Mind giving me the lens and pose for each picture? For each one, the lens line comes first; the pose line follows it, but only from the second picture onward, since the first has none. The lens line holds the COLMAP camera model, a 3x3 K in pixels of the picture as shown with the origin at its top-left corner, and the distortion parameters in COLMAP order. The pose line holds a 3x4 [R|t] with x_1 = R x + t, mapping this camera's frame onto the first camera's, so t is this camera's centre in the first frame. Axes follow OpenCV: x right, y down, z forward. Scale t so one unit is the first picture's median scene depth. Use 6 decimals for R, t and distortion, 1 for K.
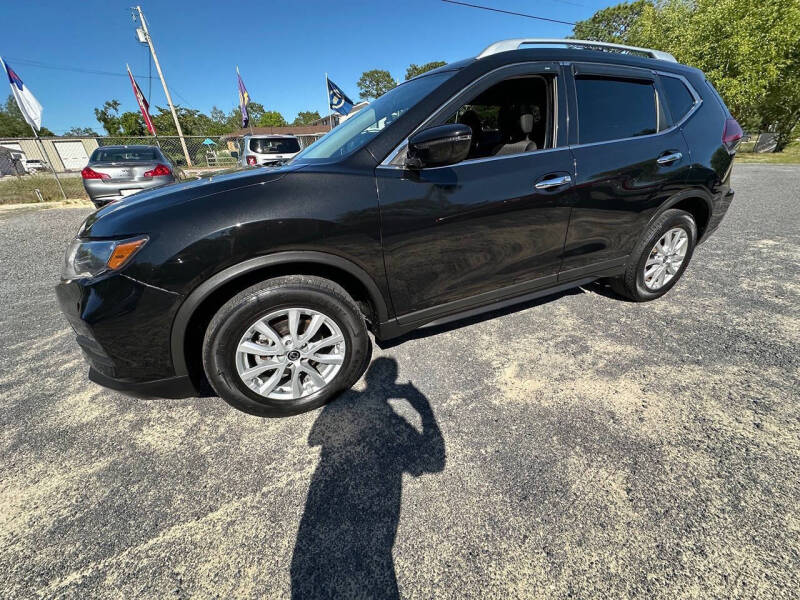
lens RADIAL K [[322.9, 0, 404.7], [0, 322.9, 304.8], [0, 0, 1]] dist [-0.003560, 0.000846]
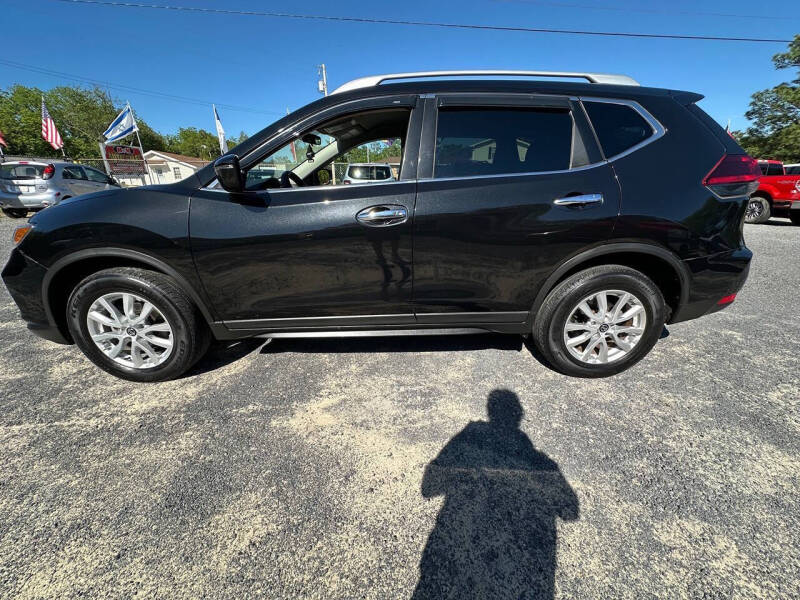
lens RADIAL K [[322.9, 0, 400.9], [0, 322.9, 304.9], [0, 0, 1]] dist [-0.003560, 0.000846]
pose [[0.918076, 0.177977, -0.354204, 1.036746], [-0.204477, 0.978113, -0.038520, -0.109203], [0.339596, 0.107791, 0.934374, 0.177808]]
